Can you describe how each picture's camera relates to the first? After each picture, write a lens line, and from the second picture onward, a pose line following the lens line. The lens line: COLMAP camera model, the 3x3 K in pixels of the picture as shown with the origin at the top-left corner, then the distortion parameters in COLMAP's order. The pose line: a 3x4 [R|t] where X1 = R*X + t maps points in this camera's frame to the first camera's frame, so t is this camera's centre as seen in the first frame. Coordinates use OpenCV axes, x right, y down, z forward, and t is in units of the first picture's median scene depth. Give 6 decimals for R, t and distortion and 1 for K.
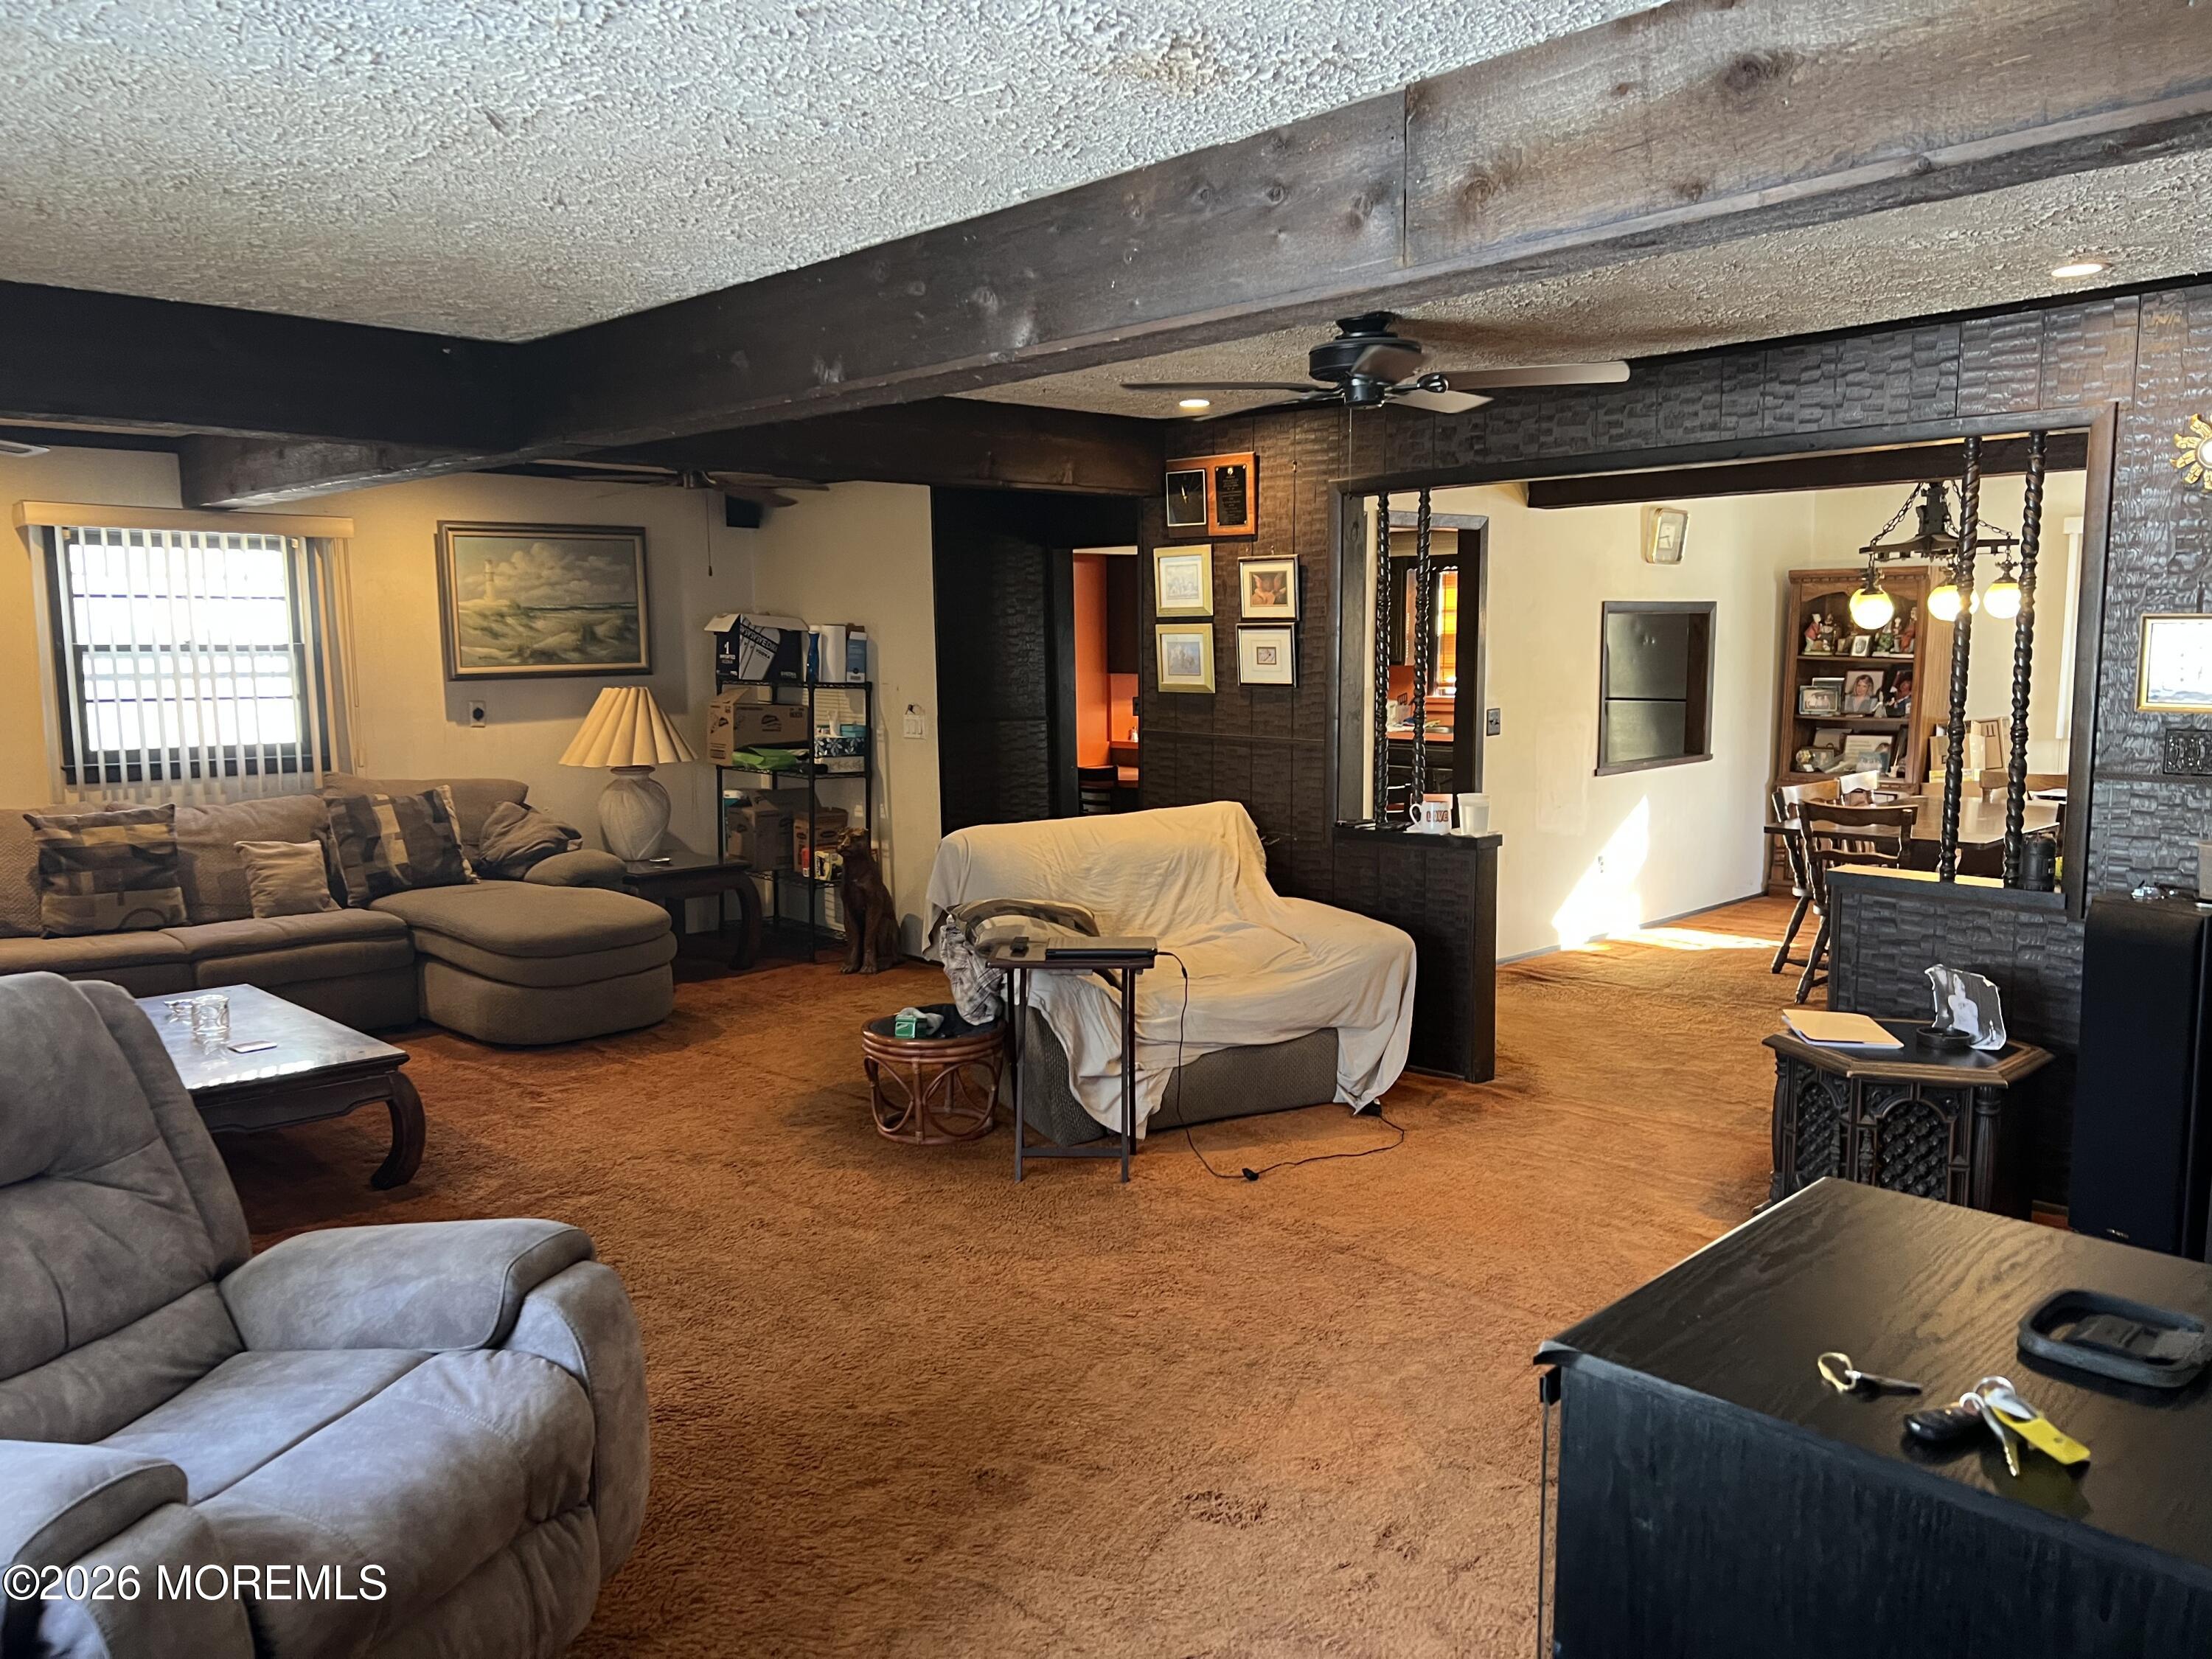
lens RADIAL K [[1651.3, 0, 1097.8], [0, 1651.3, 848.9], [0, 0, 1]] dist [0.055208, -0.056536]
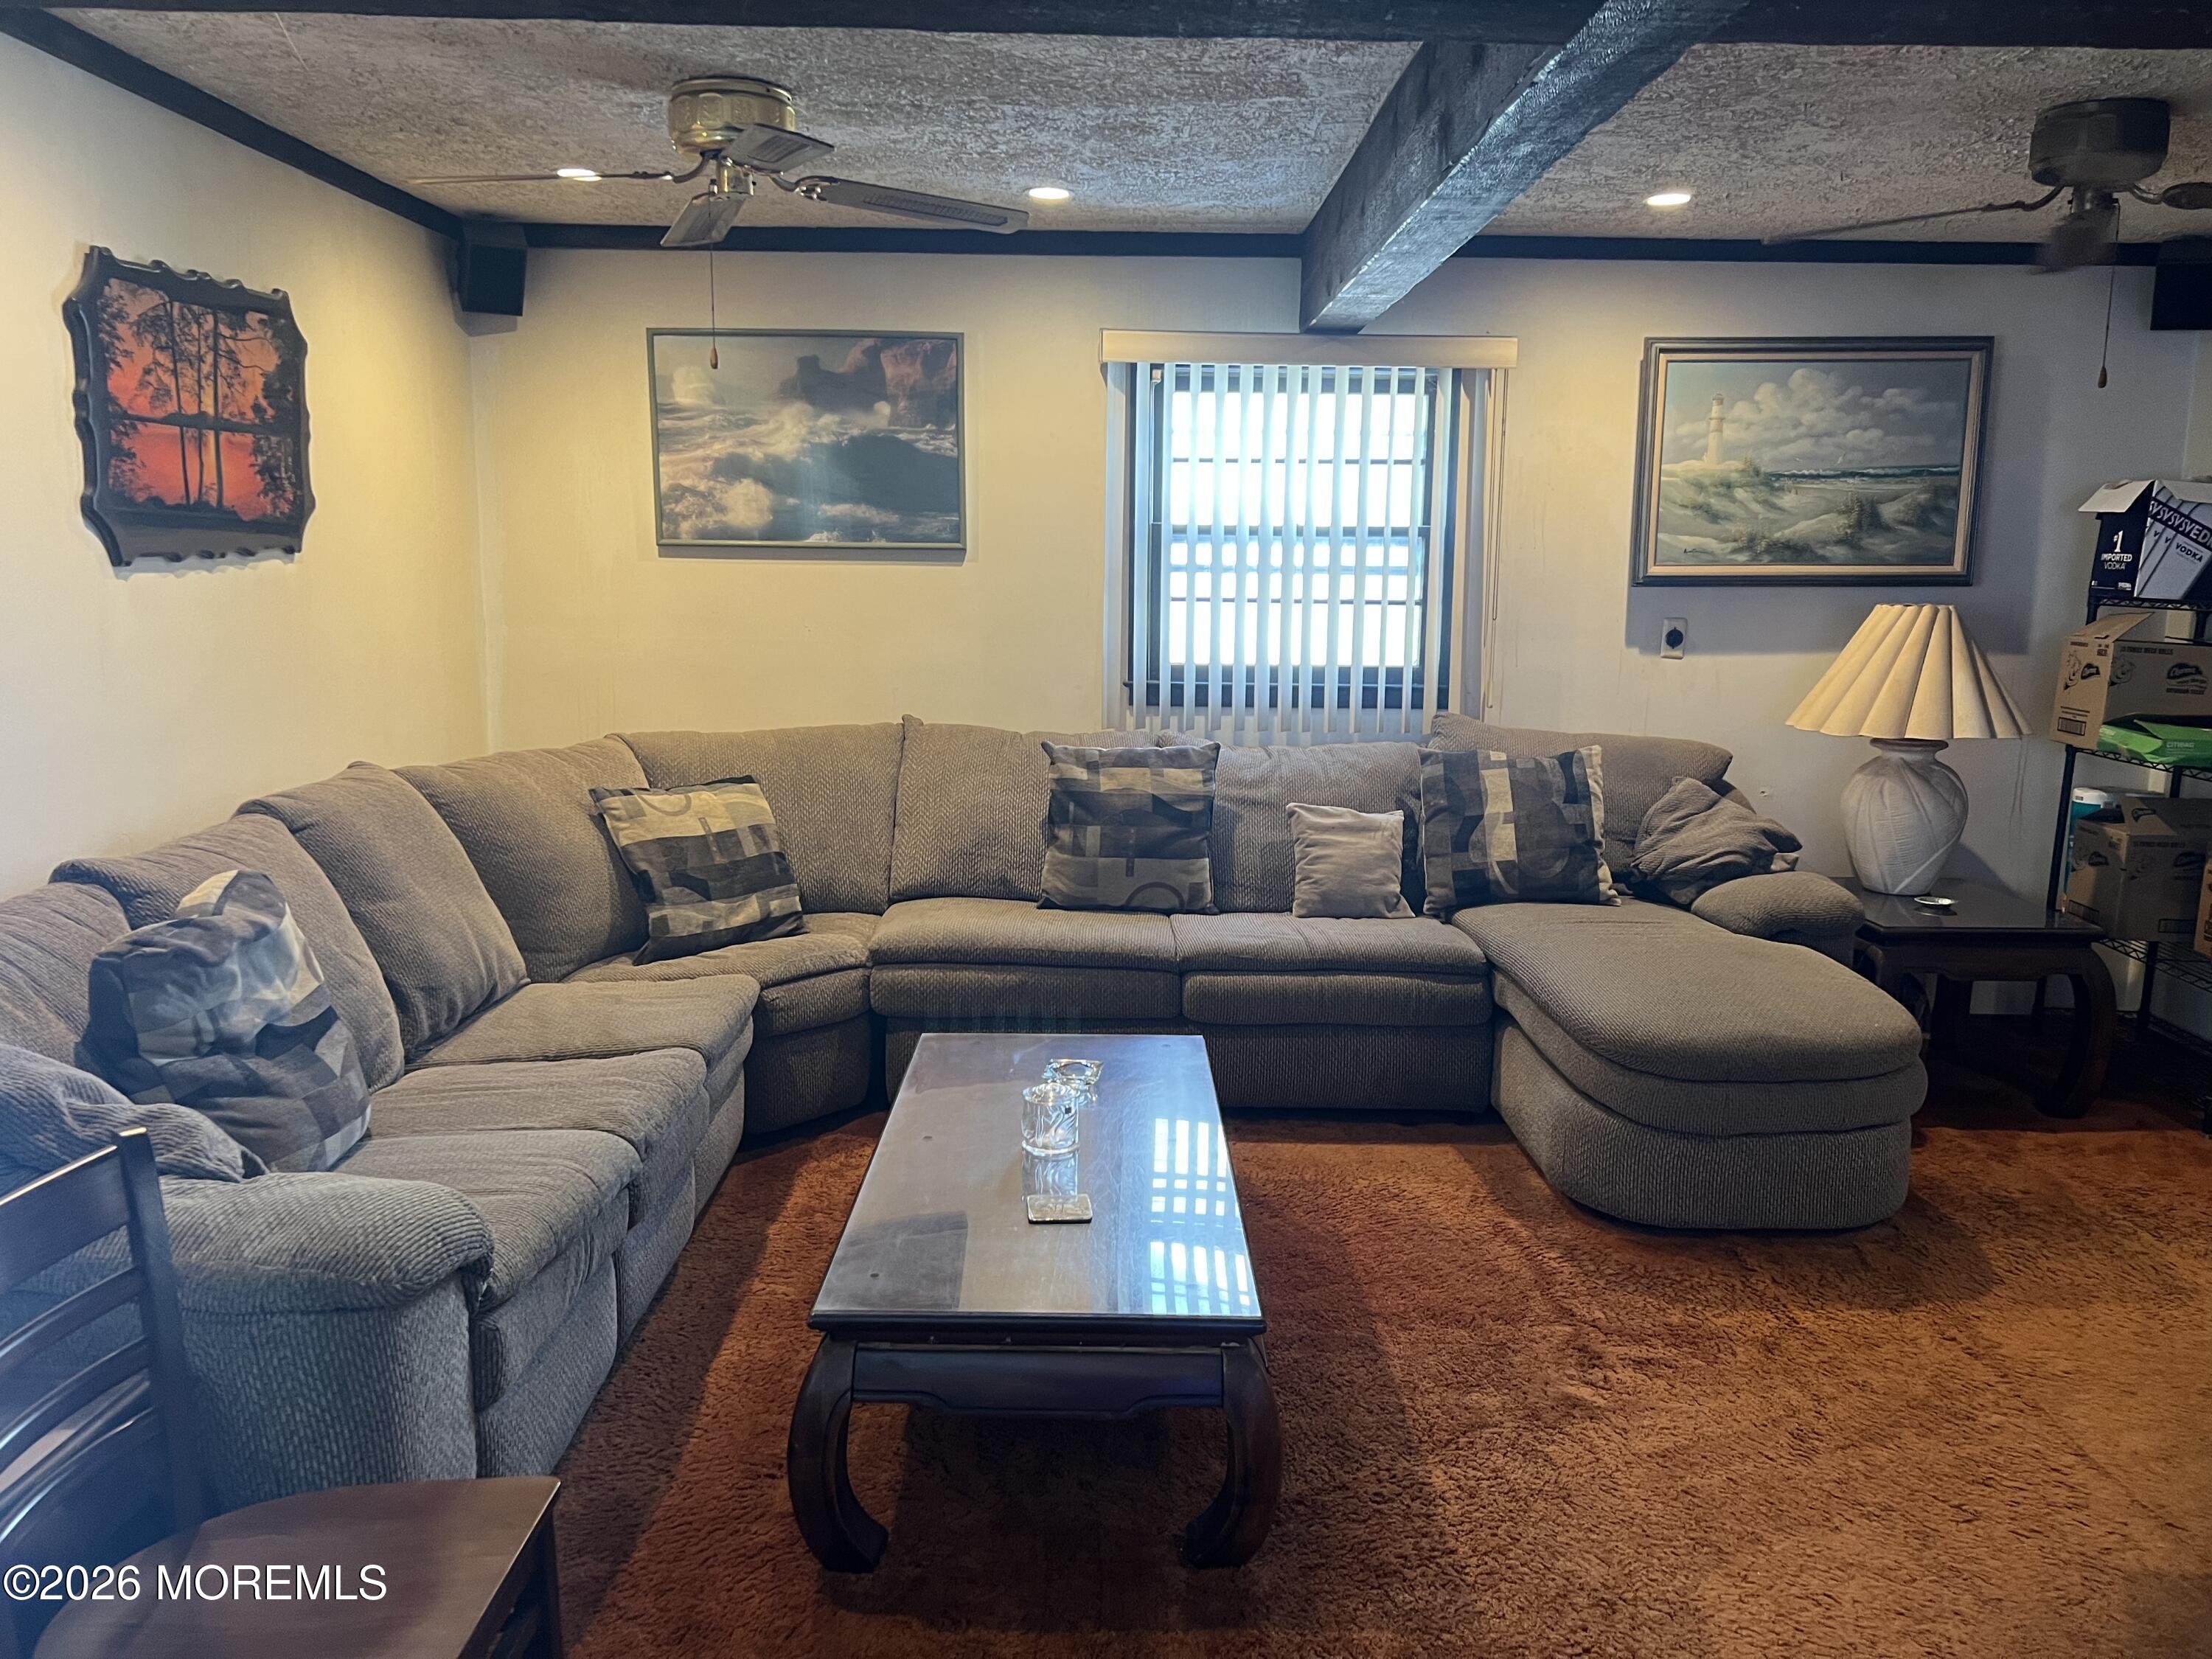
lens RADIAL K [[1651.3, 0, 1139.0], [0, 1651.3, 823.1], [0, 0, 1]] dist [0.055208, -0.056536]
pose [[0.734570, 0.124682, -0.666980, -0.093443], [-0.104137, 0.992043, 0.070758, -0.038315], [0.670494, 0.017481, 0.741709, 0.431882]]
